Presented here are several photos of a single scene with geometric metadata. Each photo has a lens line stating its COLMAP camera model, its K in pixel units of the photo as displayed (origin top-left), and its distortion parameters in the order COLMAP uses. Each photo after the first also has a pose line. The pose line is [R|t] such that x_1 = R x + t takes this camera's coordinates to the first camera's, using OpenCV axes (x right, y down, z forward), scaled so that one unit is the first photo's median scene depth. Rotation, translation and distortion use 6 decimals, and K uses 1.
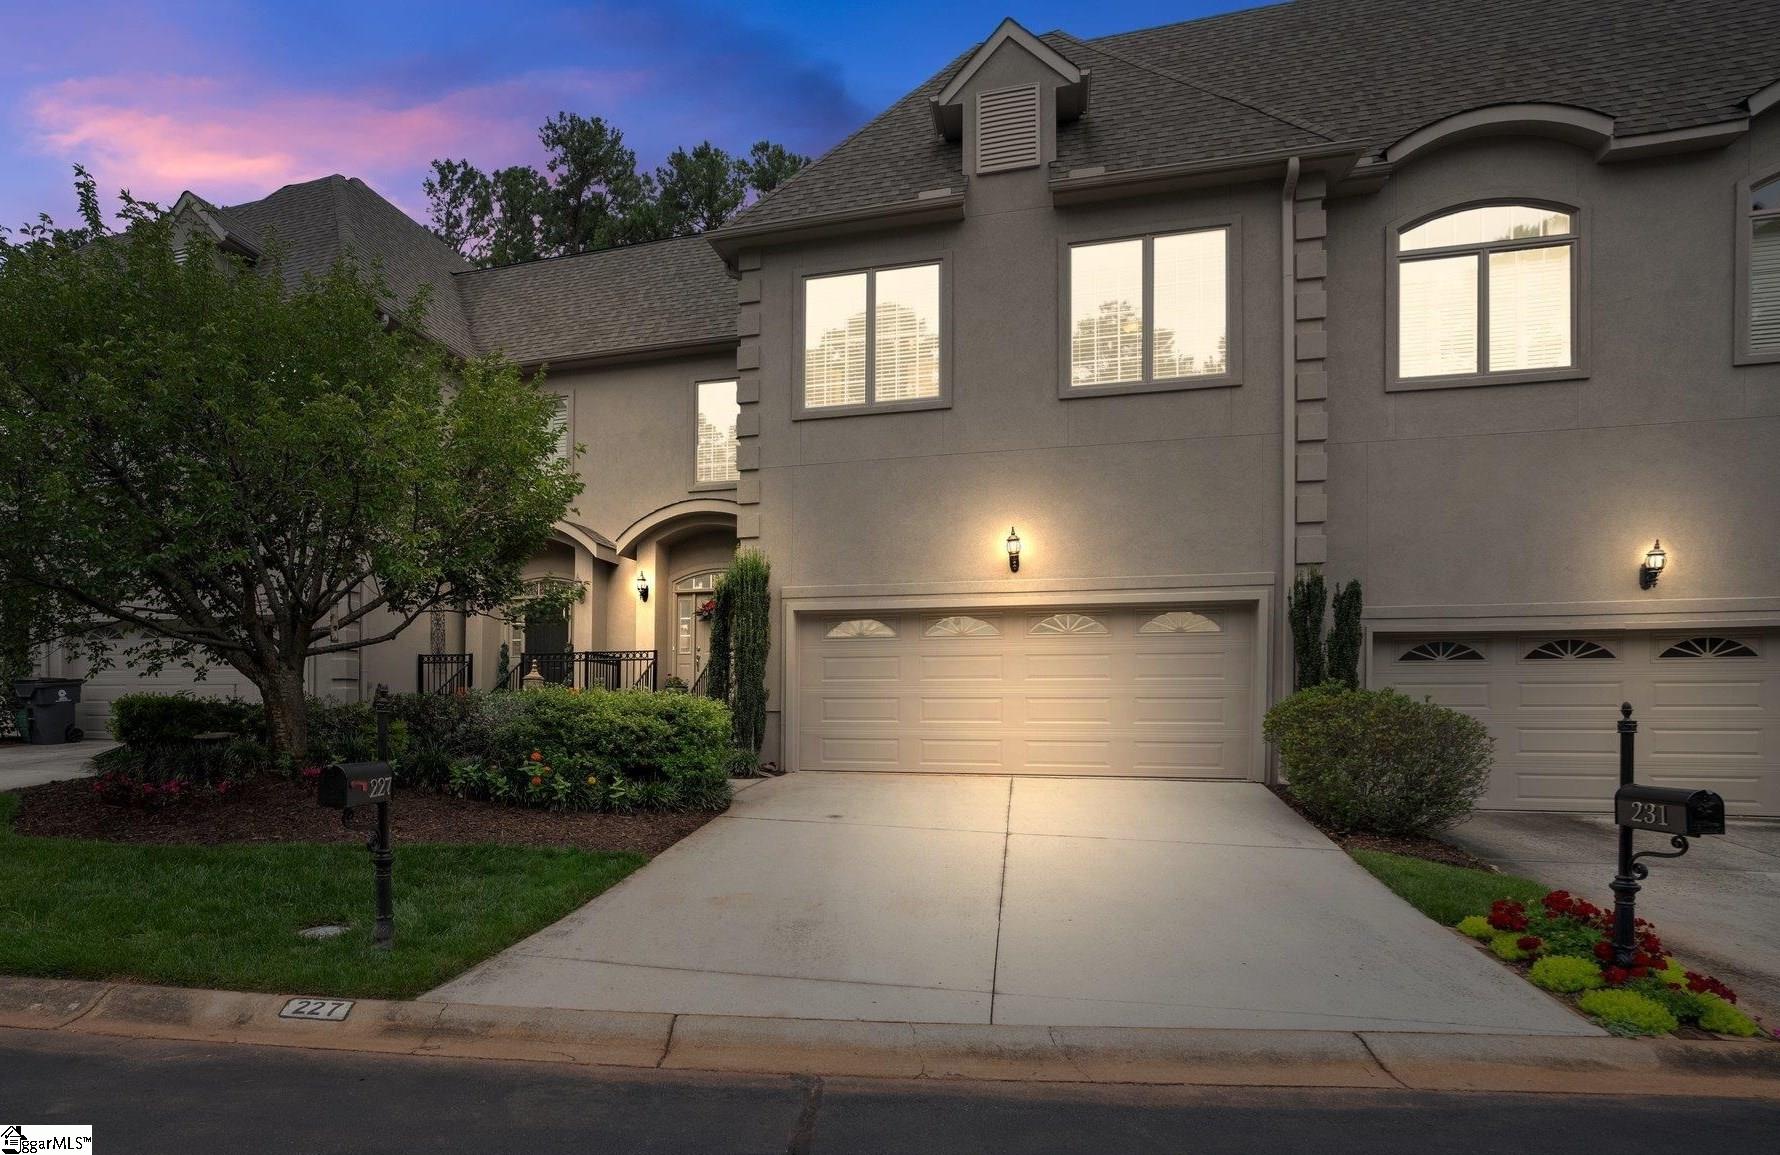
lens RADIAL K [[949.9, 0, 886.7], [0, 949.9, 726.0], [0, 0, 1]] dist [-0.033654, 0.010015]
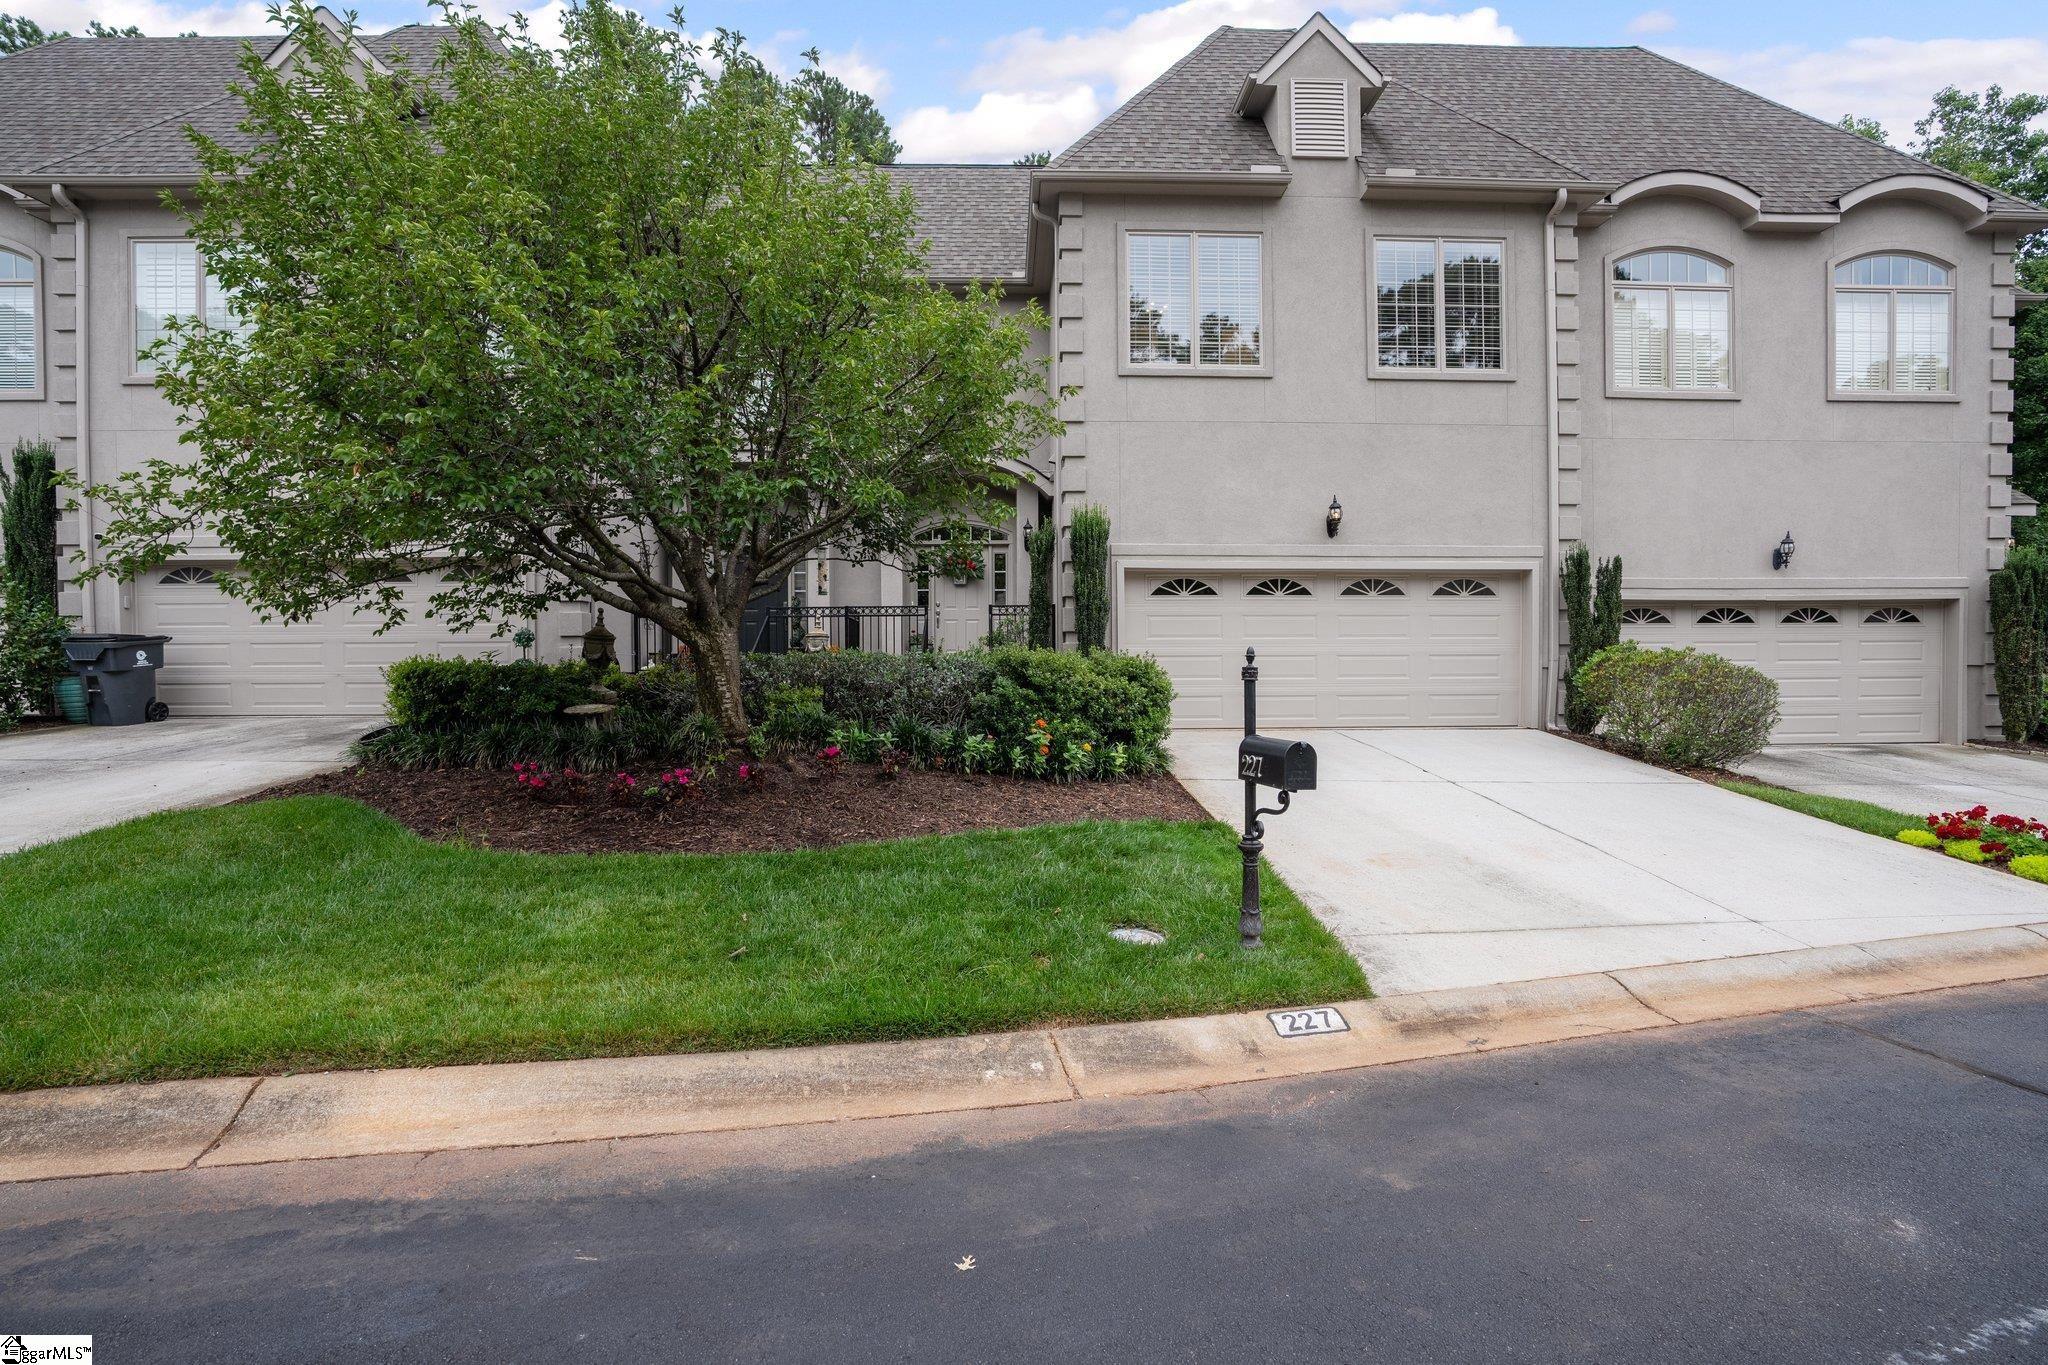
lens RADIAL K [[918.1, 0, 1024.0], [0, 918.1, 682.5], [0, 0, 1]] dist [-0.021201, 0.000253]
pose [[0.950969, -0.013596, 0.308986, -0.541973], [0.013198, 0.999907, 0.003378, -0.008476], [-0.309003, 0.000866, 0.951061, 0.136602]]
